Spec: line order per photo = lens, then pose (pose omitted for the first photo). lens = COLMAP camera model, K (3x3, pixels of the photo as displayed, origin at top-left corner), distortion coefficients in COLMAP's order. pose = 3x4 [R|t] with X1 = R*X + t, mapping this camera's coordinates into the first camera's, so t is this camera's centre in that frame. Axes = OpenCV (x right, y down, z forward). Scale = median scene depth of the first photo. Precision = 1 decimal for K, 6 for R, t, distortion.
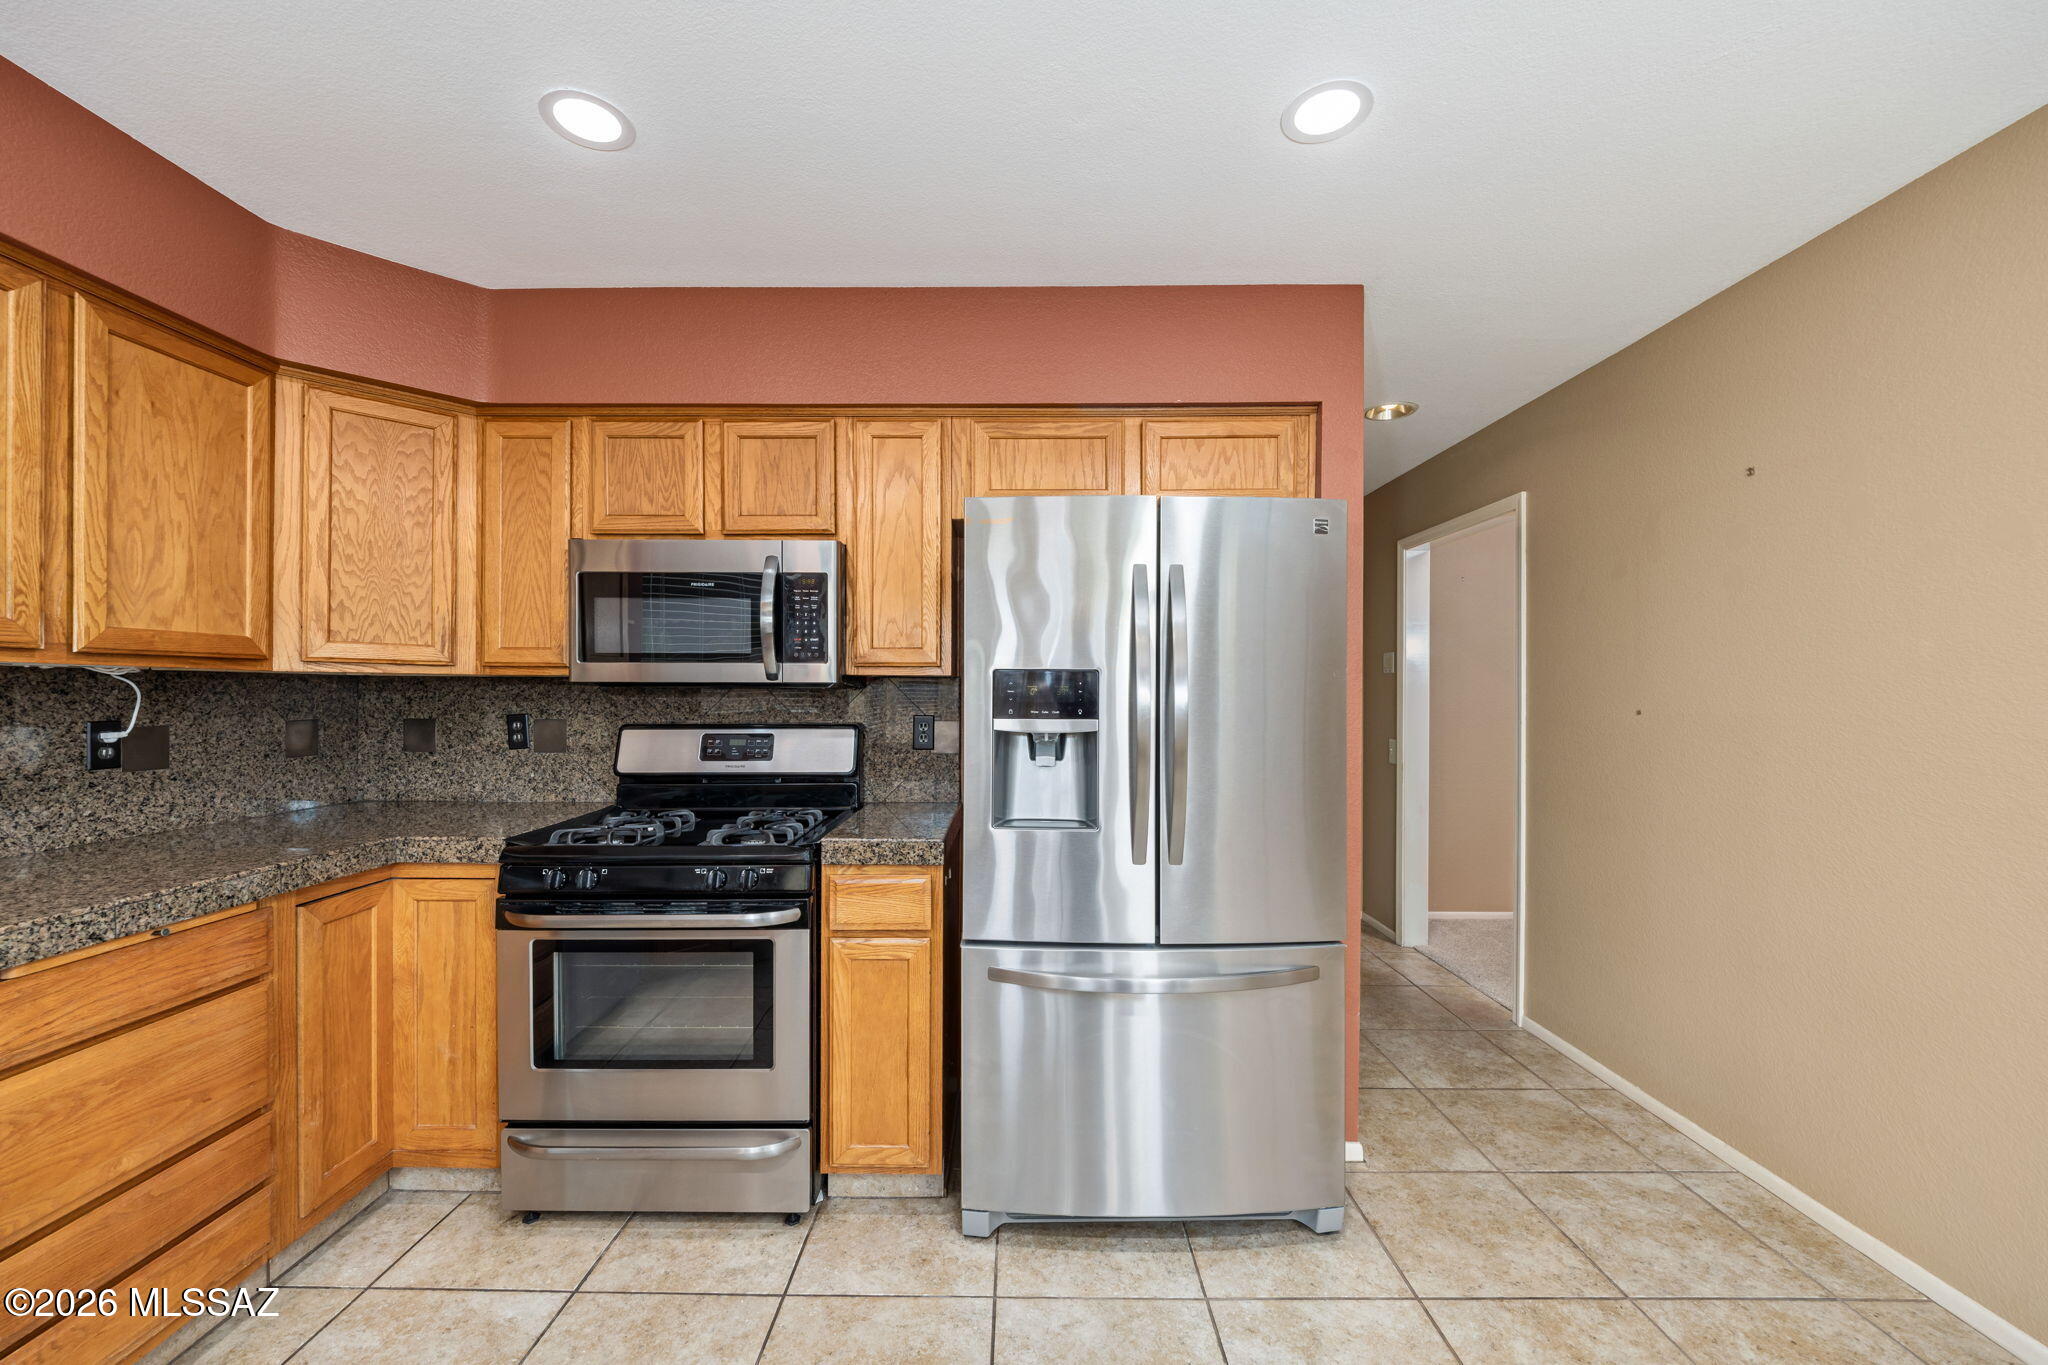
lens RADIAL K [[801.2, 0, 1000.1], [0, 801.2, 694.6], [0, 0, 1]] dist [-0.003059, -0.000401]
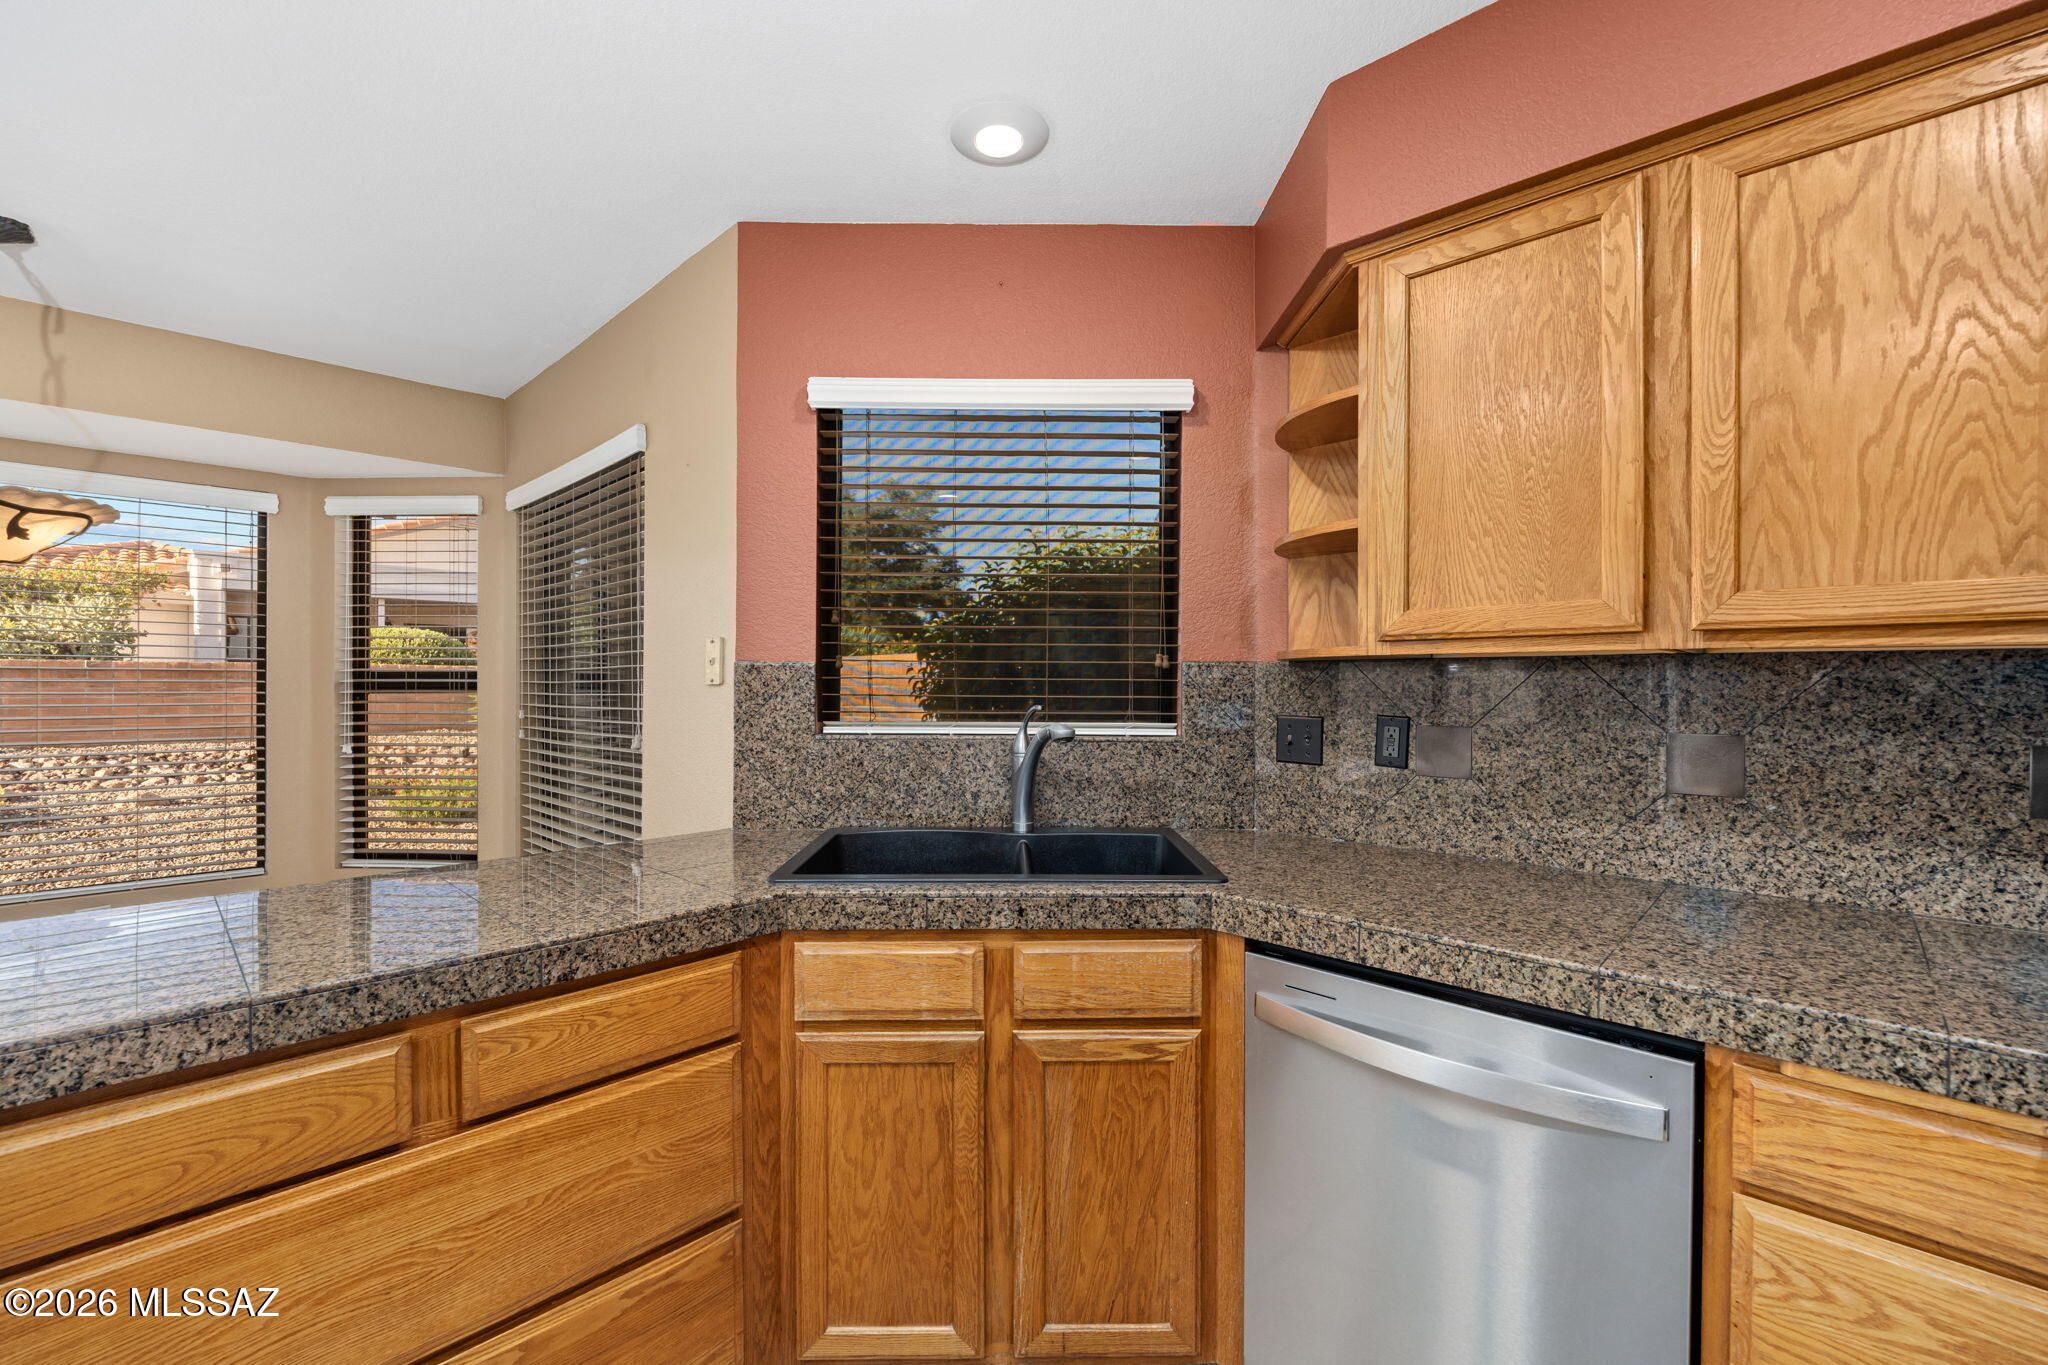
lens RADIAL K [[856.2, 0, 1010.4], [0, 856.2, 688.0], [0, 0, 1]] dist [-0.003147, -0.000569]
pose [[-0.693157, 0.001038, -0.720786, -0.106263], [-0.002544, 0.999989, 0.003887, -0.002124], [0.720782, 0.004528, -0.693147, 0.634673]]
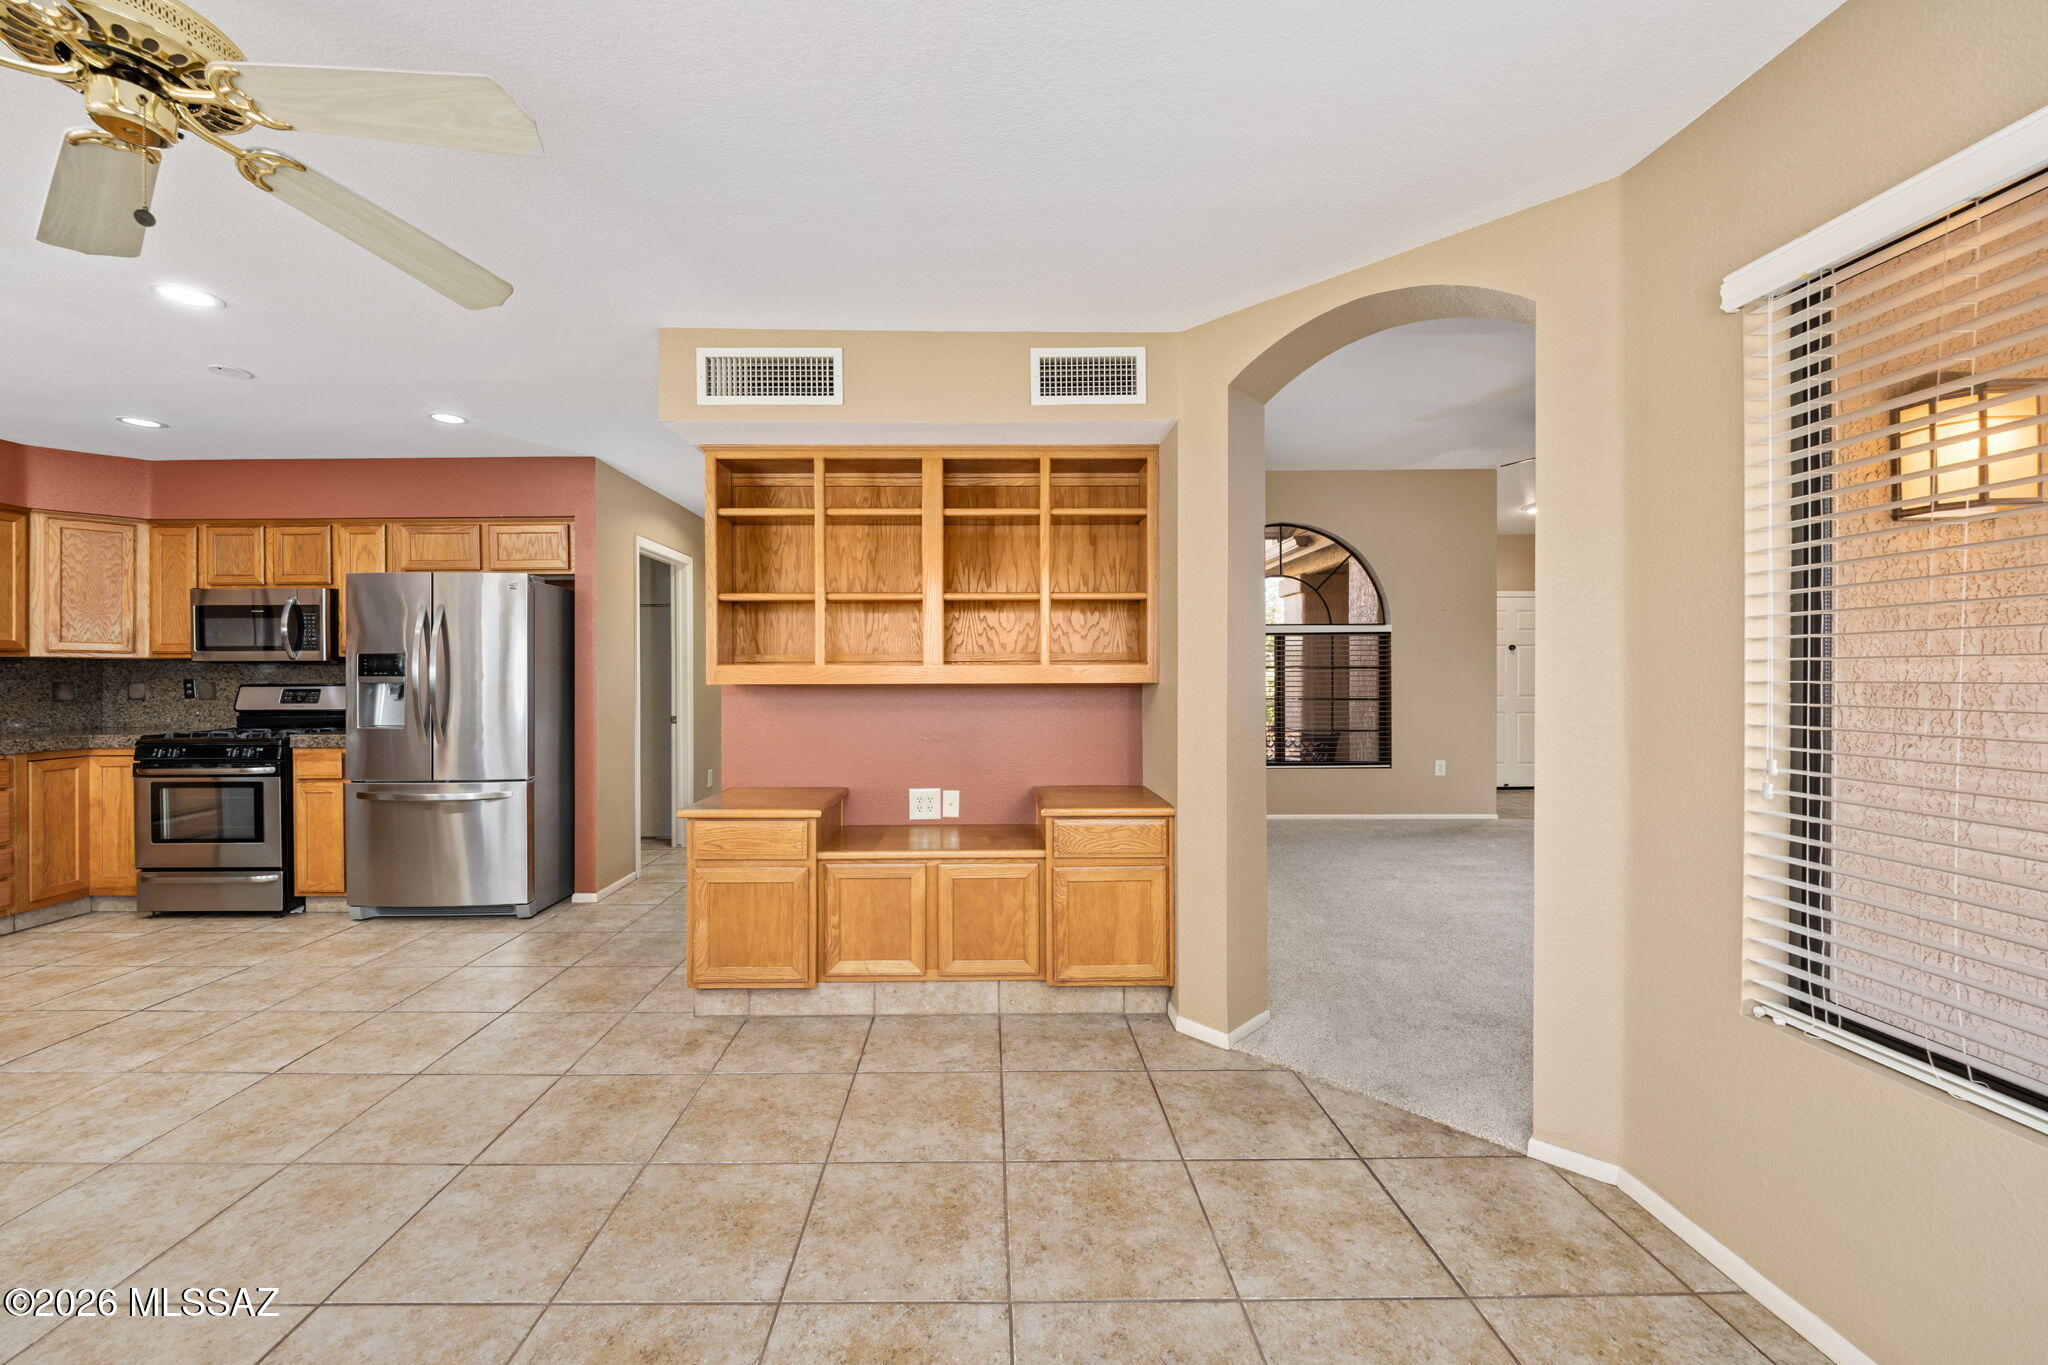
lens RADIAL K [[804.1, 0, 989.3], [0, 804.1, 680.3], [0, 0, 1]] dist [-0.010698, 0.000235]
pose [[0.999876, -0.004723, 0.015006, 1.540867], [0.004727, 0.999989, -0.000212, 0.045234], [-0.015005, 0.000283, 0.999887, -1.088500]]
